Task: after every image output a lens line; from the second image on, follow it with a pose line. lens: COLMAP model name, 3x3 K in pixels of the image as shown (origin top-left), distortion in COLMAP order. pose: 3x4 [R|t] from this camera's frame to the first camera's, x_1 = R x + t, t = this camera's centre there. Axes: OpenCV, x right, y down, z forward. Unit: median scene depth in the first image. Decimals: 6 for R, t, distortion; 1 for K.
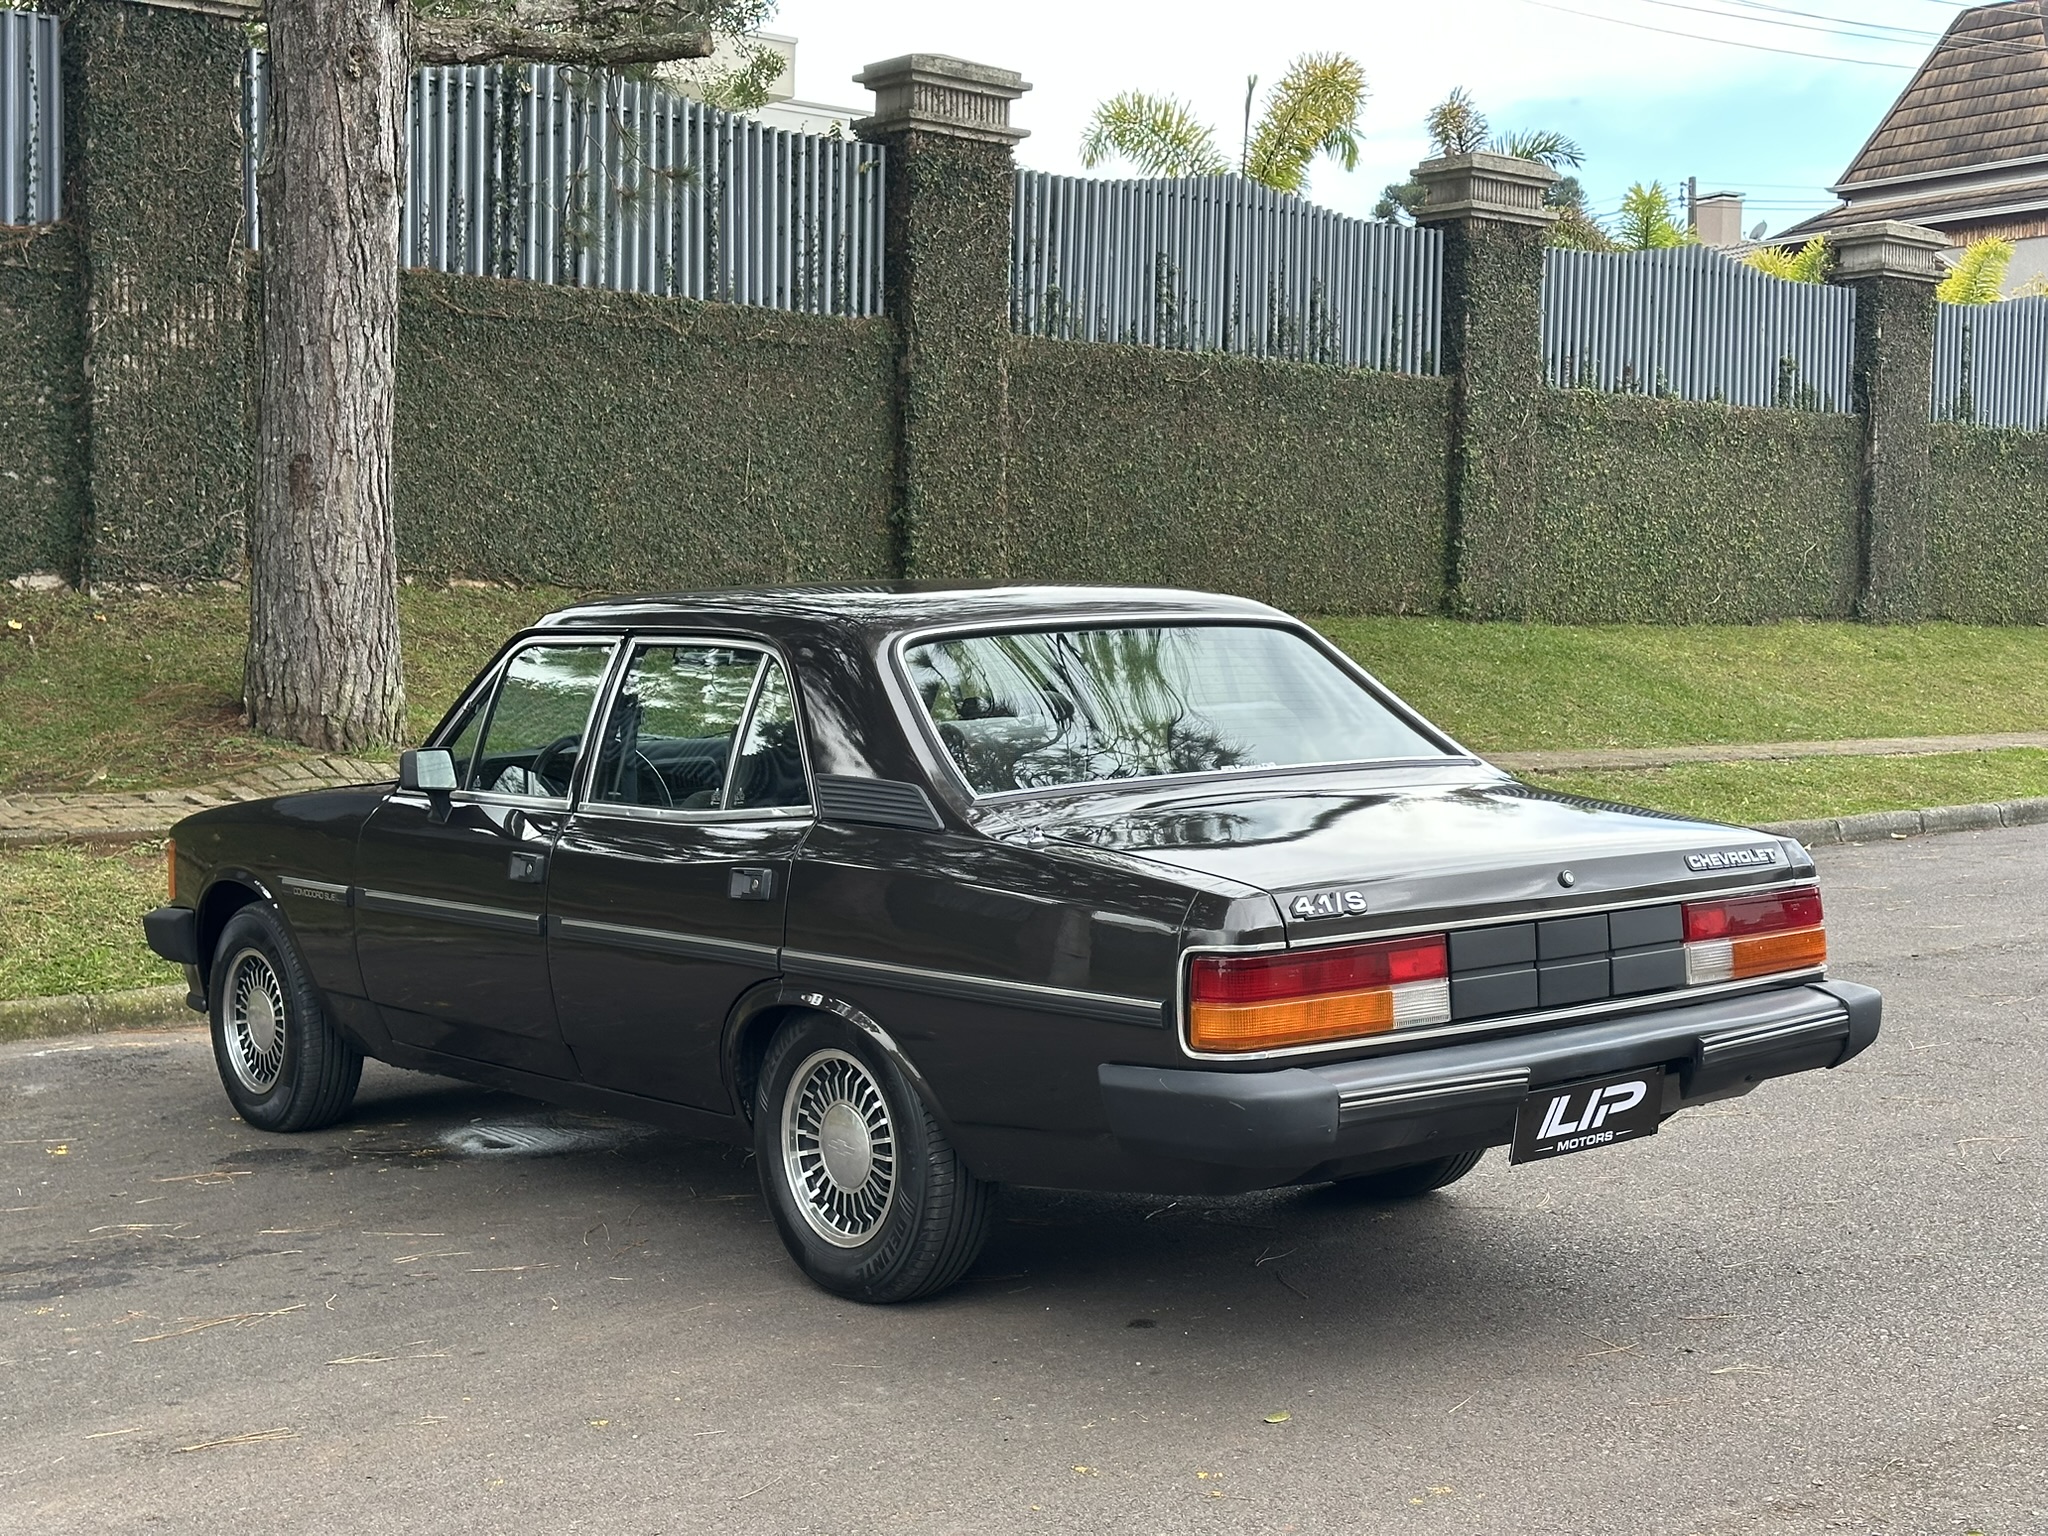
lens RADIAL K [[2844.4, 0, 1047.4], [0, 2844.4, 742.6], [0, 0, 1]] dist [0.119131, 0.000000]
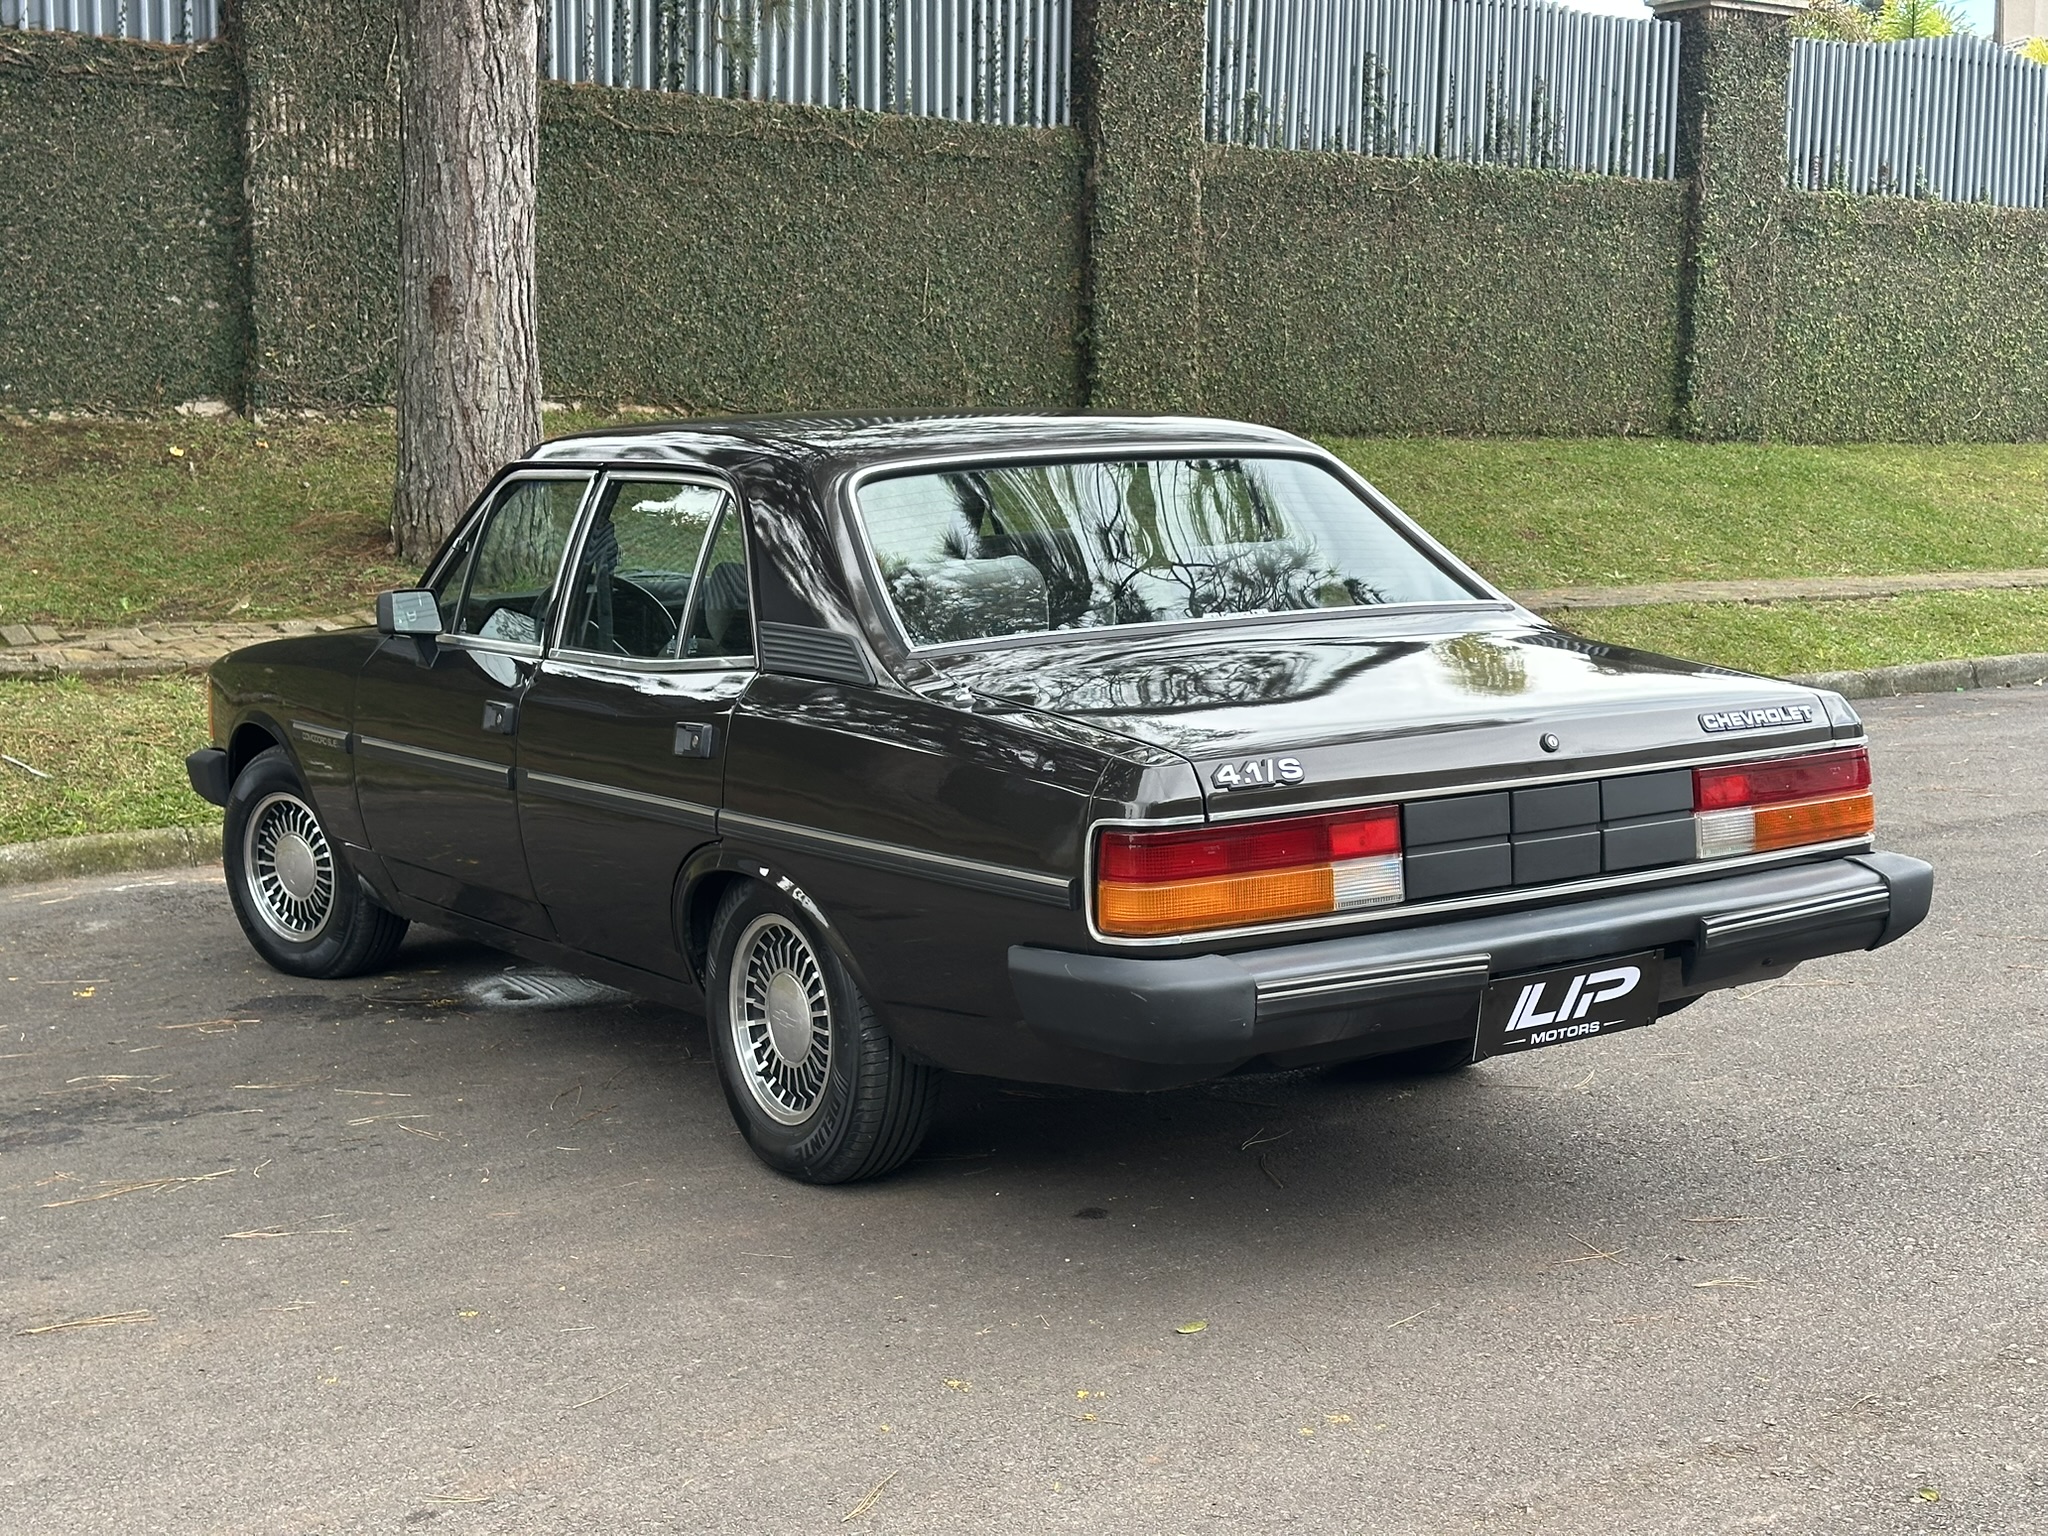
lens RADIAL K [[2844.4, 0, 1042.4], [0, 2844.4, 769.2], [0, 0, 1]] dist [0.119131, 0.000000]
pose [[0.994932, 0.008448, -0.100199, 0.039388], [-0.001258, 0.997433, 0.071595, -0.002742], [0.100546, -0.071106, 0.992388, 0.032665]]
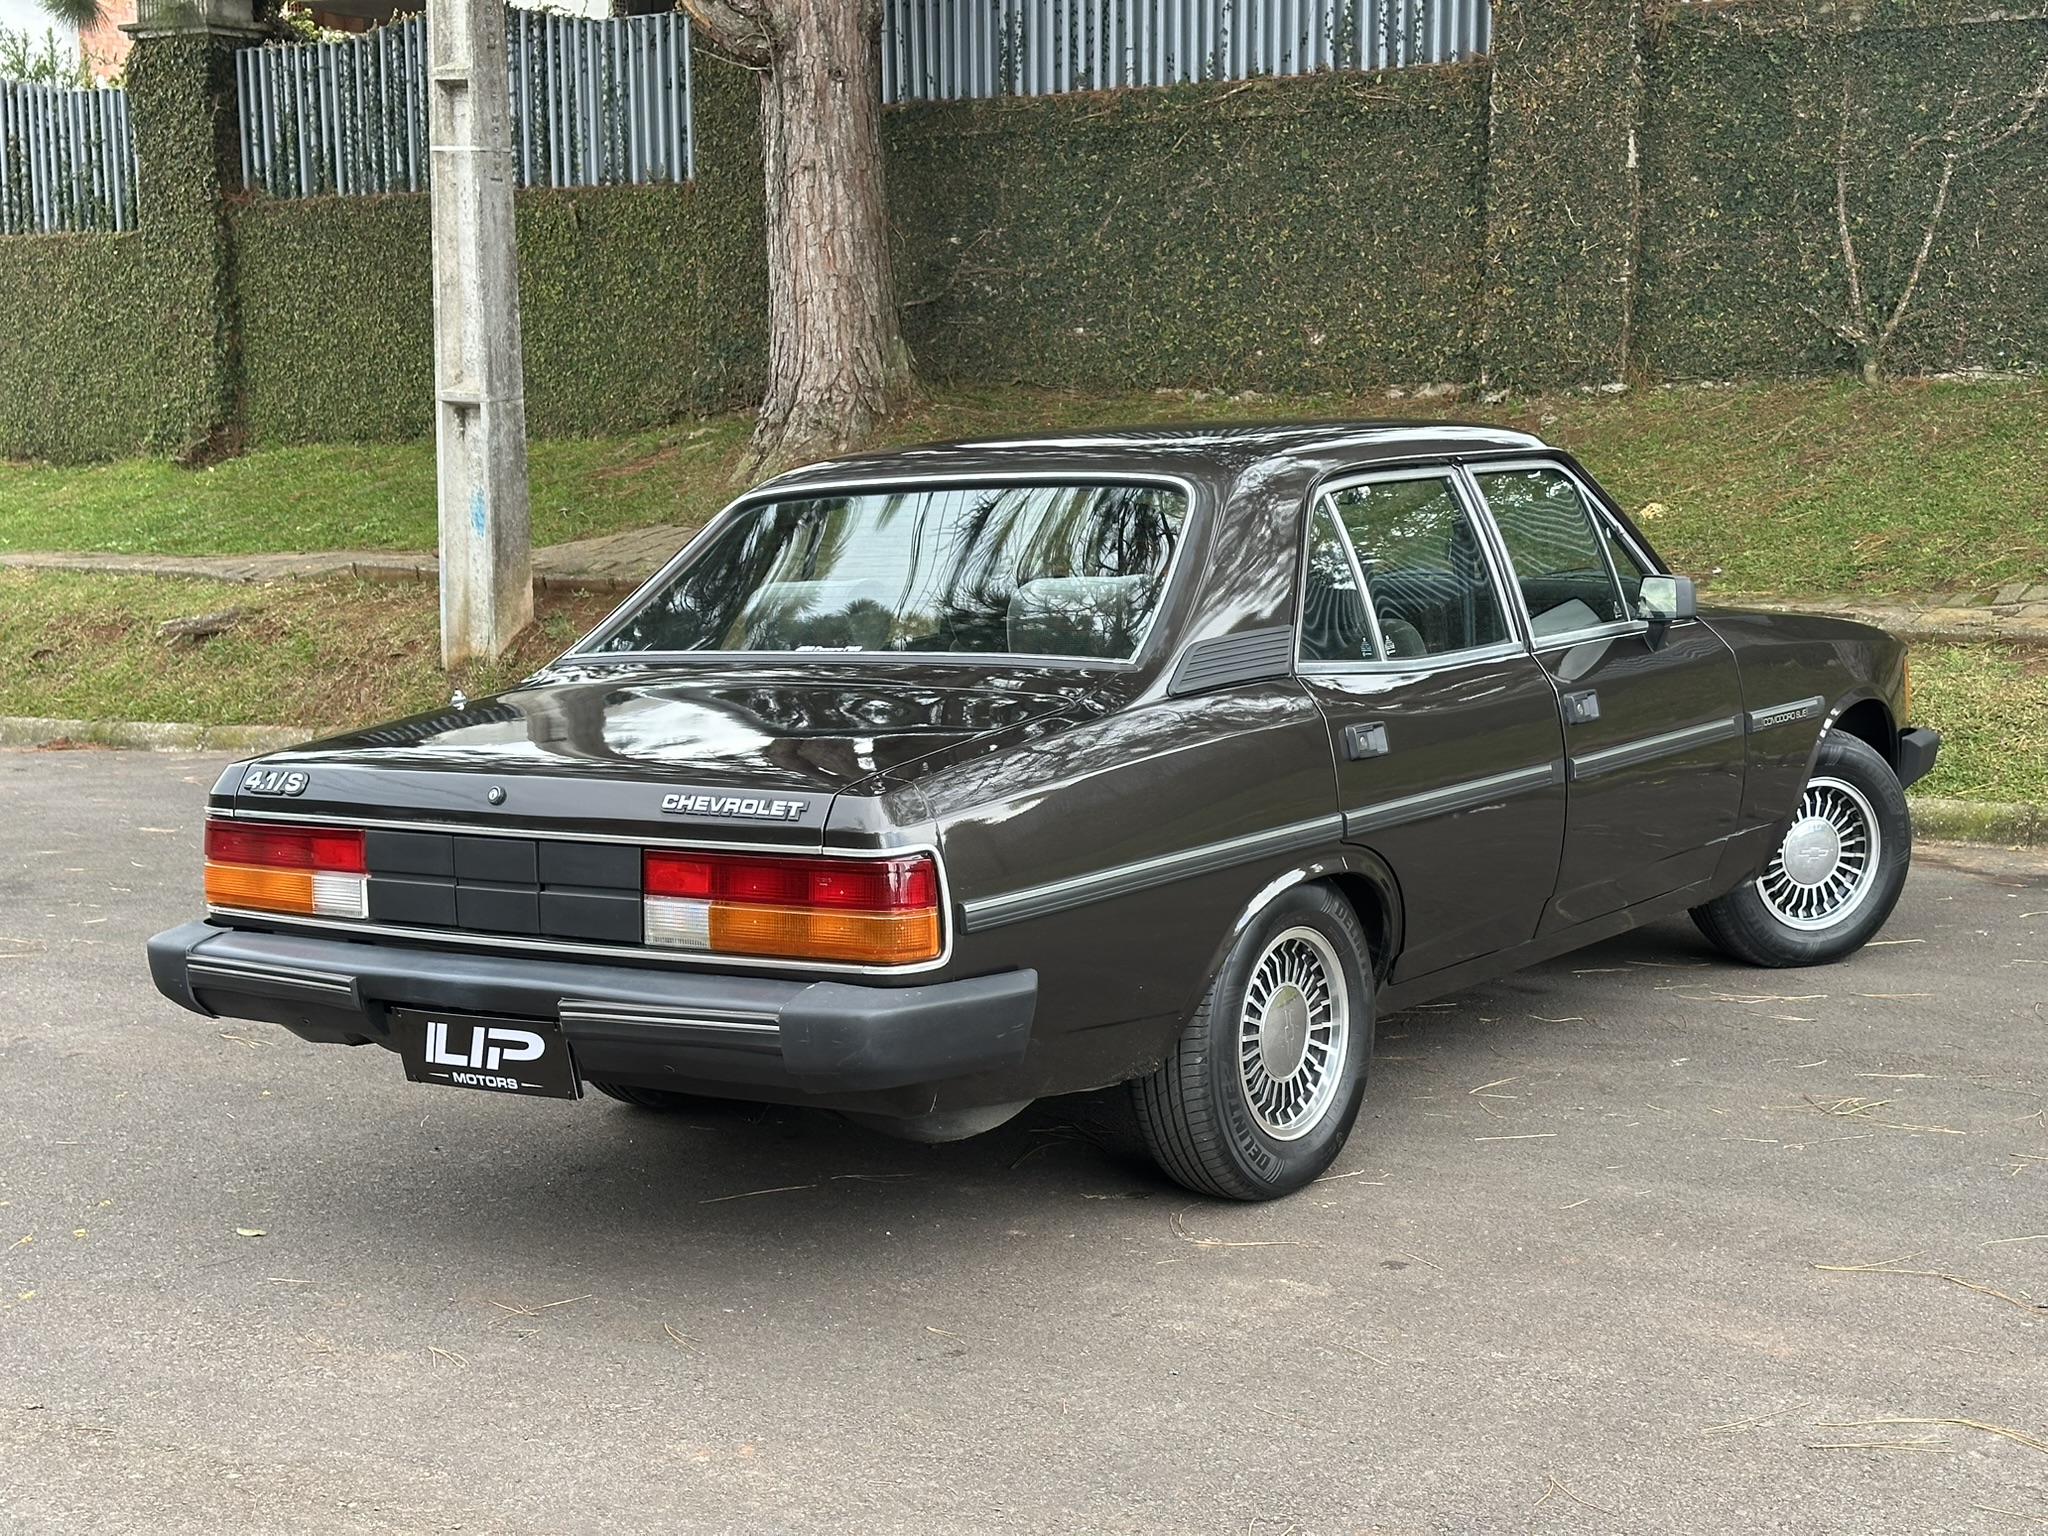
lens RADIAL K [[2844.4, 0, 1027.1], [0, 2844.4, 772.4], [0, 0, 1]] dist [0.119131, 0.000000]
pose [[0.256810, 0.125608, -0.958265, 0.380209], [-0.022582, 0.992028, 0.123981, -0.026088], [0.966198, -0.010200, 0.257599, 0.323938]]
